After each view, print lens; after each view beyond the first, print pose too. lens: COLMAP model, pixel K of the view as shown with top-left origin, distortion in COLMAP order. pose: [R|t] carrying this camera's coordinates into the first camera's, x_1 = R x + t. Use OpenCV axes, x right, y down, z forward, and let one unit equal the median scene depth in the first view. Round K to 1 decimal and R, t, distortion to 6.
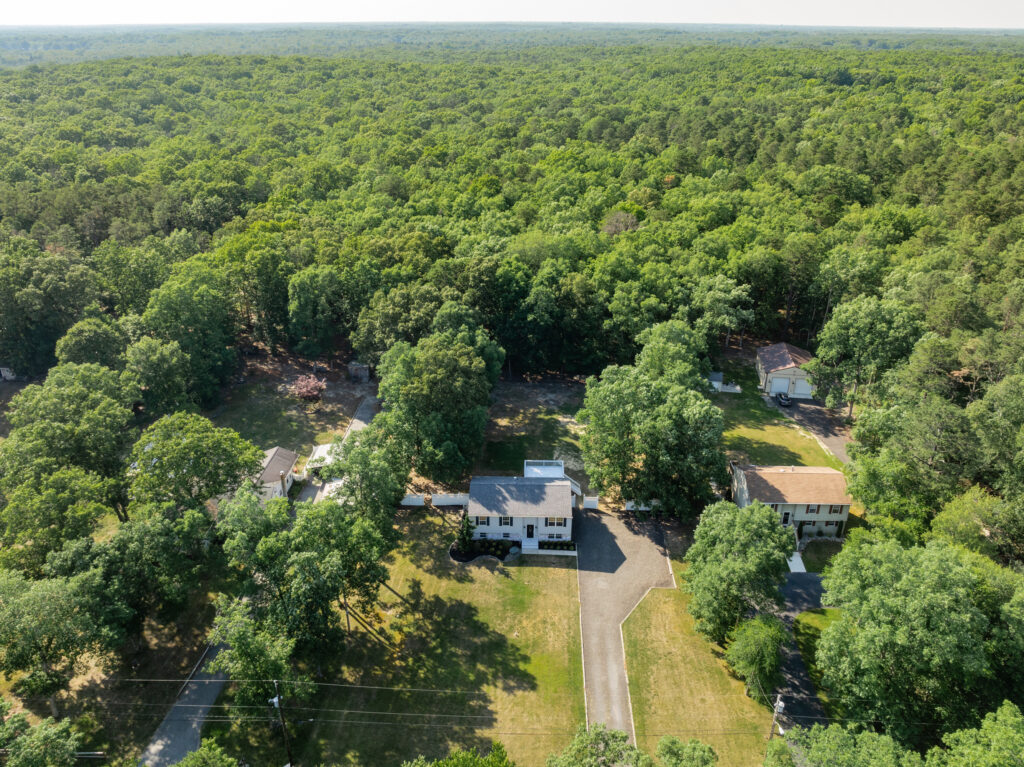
lens RADIAL K [[757.8, 0, 512.4], [0, 757.8, 370.0], [0, 0, 1]] dist [-0.006463, -0.088394]
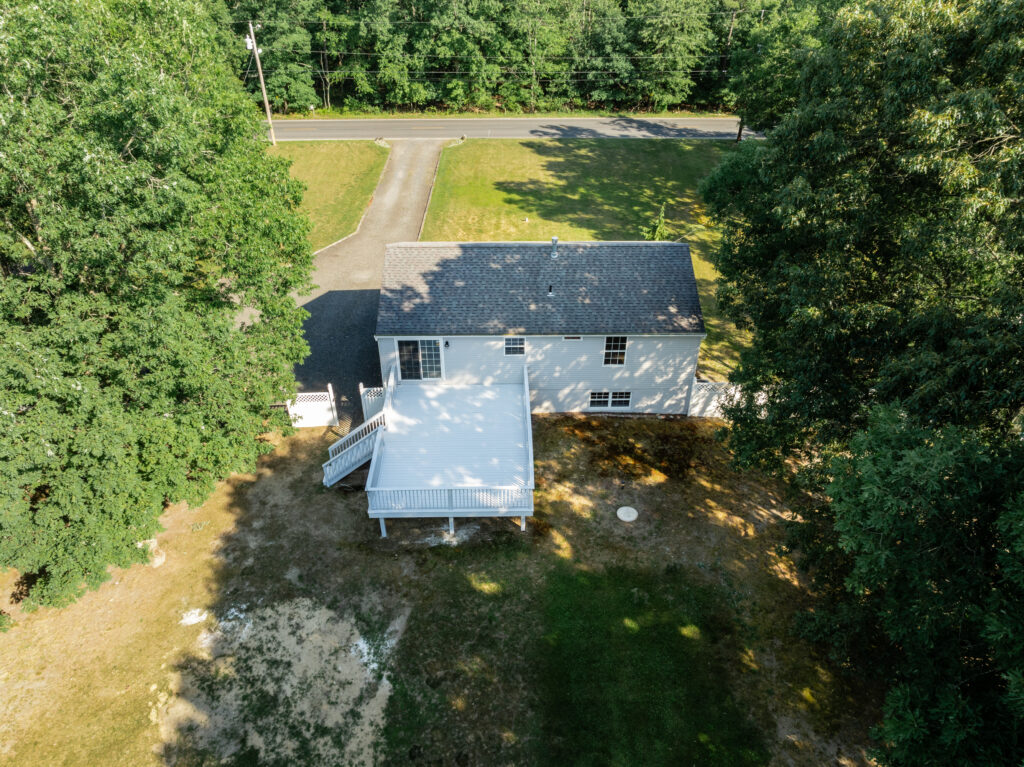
lens RADIAL K [[723.1, 0, 512.0], [0, 723.1, 383.5], [0, 0, 1]] dist [-0.038698, 0.004208]
pose [[-0.999357, 0.018143, -0.030920, 0.032539], [-0.017702, 0.500248, 0.865701, -0.094248], [0.031174, 0.865692, -0.499605, 1.228532]]
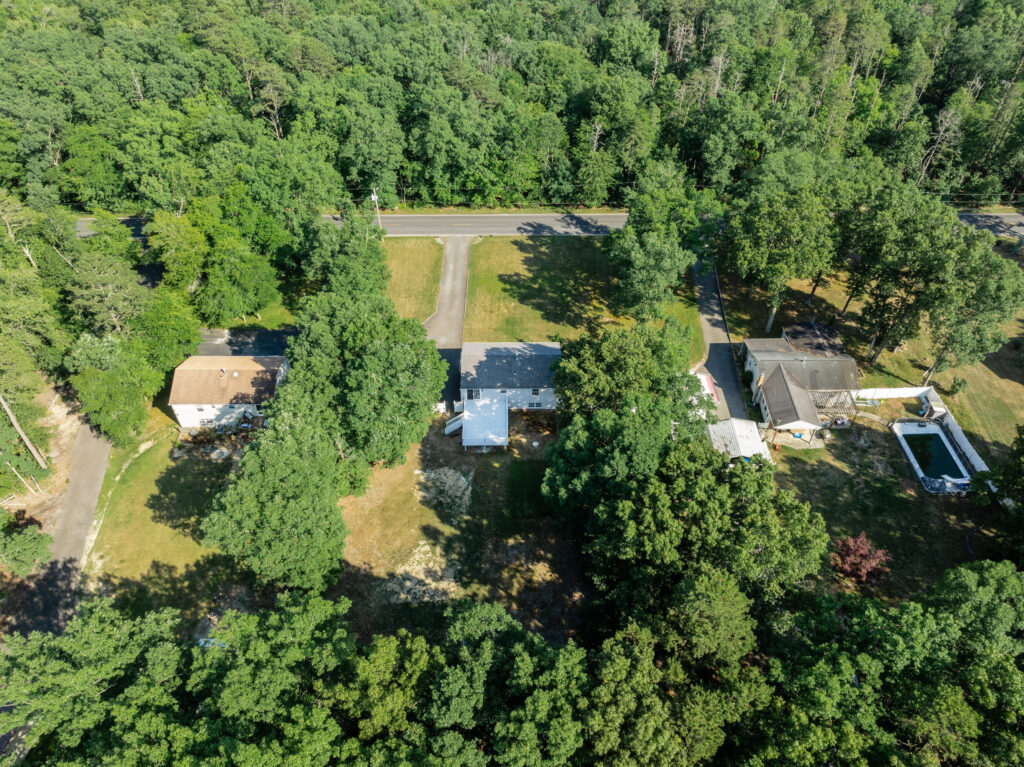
lens RADIAL K [[723.1, 0, 512.0], [0, 723.1, 383.5], [0, 0, 1]] dist [-0.038698, 0.004208]
pose [[-0.999598, 0.017653, -0.022178, 0.031755], [-0.014442, 0.356082, 0.934343, -0.740161], [0.024391, 0.934288, -0.355684, 1.396486]]
